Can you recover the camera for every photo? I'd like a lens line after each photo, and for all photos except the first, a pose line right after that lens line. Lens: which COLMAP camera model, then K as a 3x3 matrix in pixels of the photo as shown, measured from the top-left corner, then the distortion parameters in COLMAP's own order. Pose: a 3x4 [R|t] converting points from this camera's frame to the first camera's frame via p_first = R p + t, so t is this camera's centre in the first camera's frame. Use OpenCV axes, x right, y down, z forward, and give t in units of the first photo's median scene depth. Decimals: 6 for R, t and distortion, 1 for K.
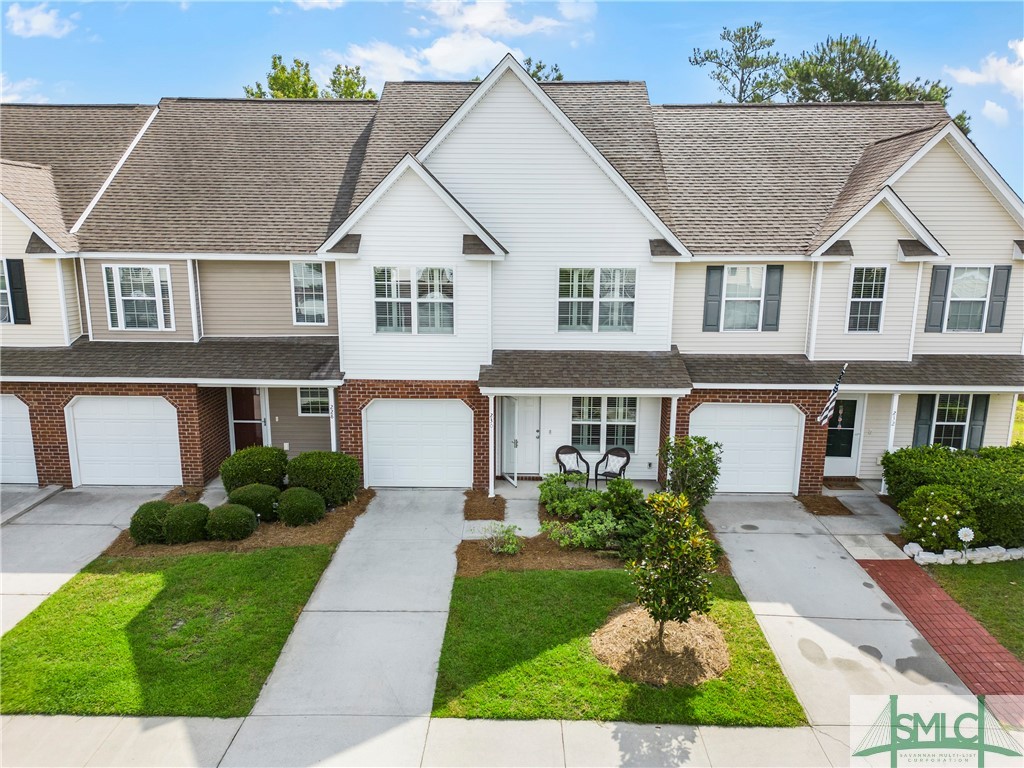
lens RADIAL K [[714.9, 0, 509.9], [0, 714.9, 381.8], [0, 0, 1]] dist [0.089607, -0.096346]
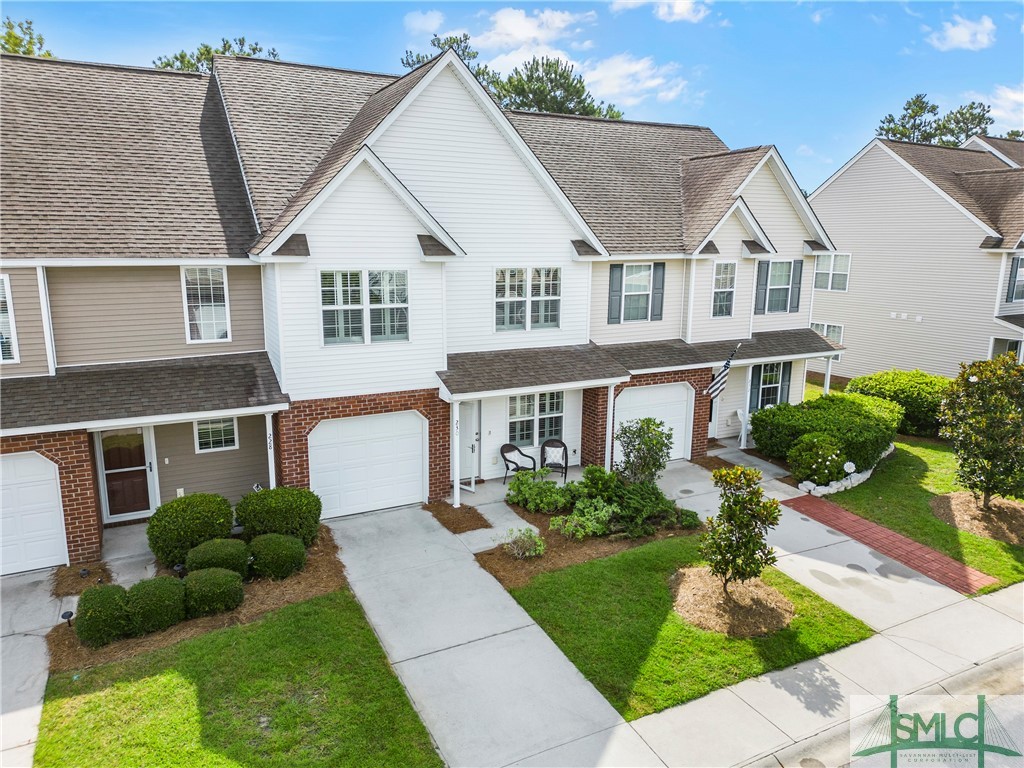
lens RADIAL K [[714.9, 0, 509.9], [0, 714.9, 381.8], [0, 0, 1]] dist [0.089607, -0.096346]
pose [[0.879499, -0.093680, 0.466589, -0.392386], [0.092258, 0.995397, 0.025950, -0.025071], [-0.466873, 0.020224, 0.884093, 0.108487]]
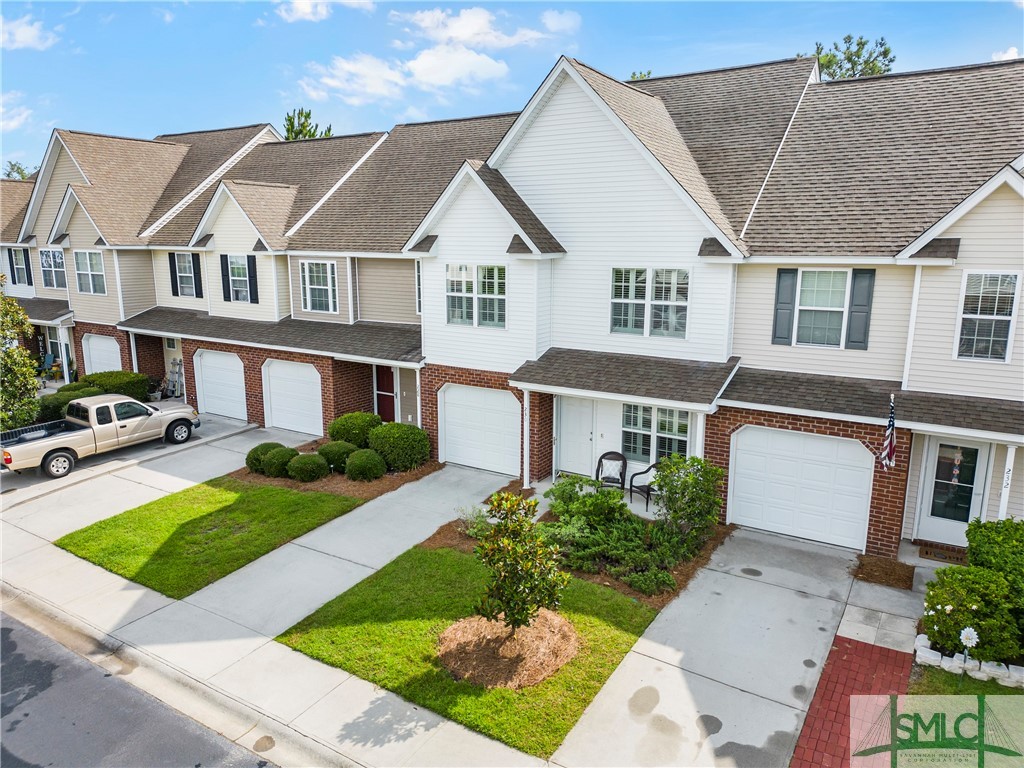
lens RADIAL K [[714.9, 0, 509.9], [0, 714.9, 381.8], [0, 0, 1]] dist [0.089607, -0.096346]
pose [[0.853547, 0.098399, -0.511639, 0.460411], [-0.100326, 0.994667, 0.023927, -0.014342], [0.511265, 0.030908, 0.858867, 0.096526]]
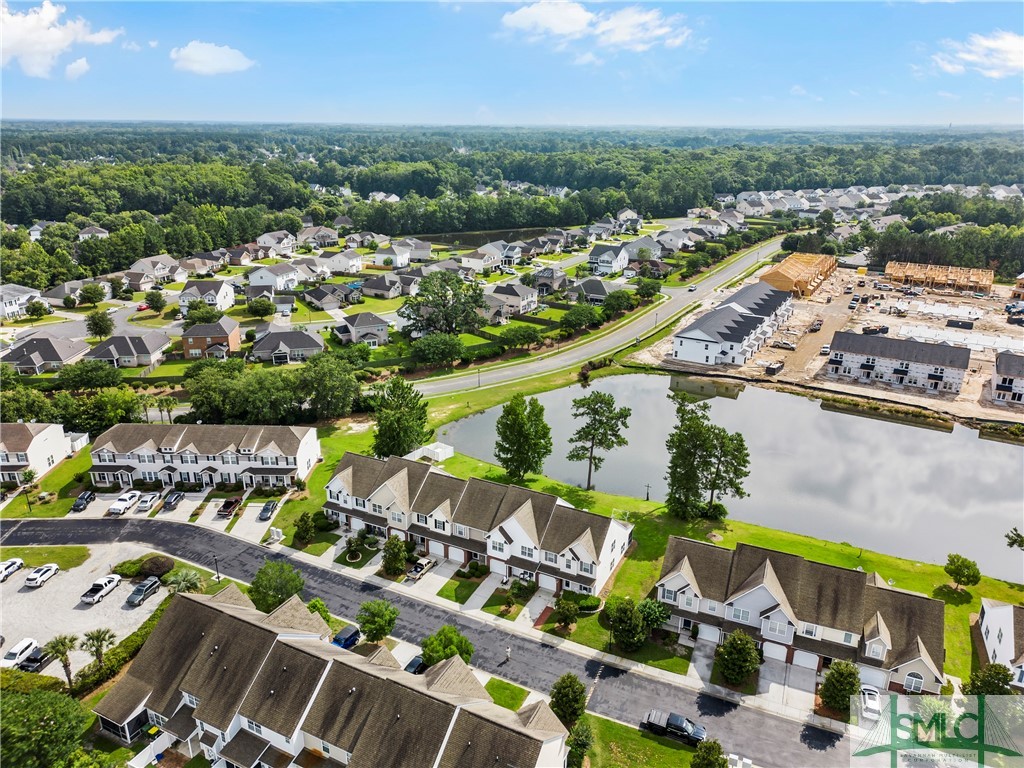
lens RADIAL K [[714.9, 0, 509.9], [0, 714.9, 381.8], [0, 0, 1]] dist [0.089607, -0.096346]
pose [[0.902763, 0.152485, -0.402204, 2.169954], [-0.088339, 0.980849, 0.173582, -2.517651], [0.420970, -0.121173, 0.898945, -4.234683]]
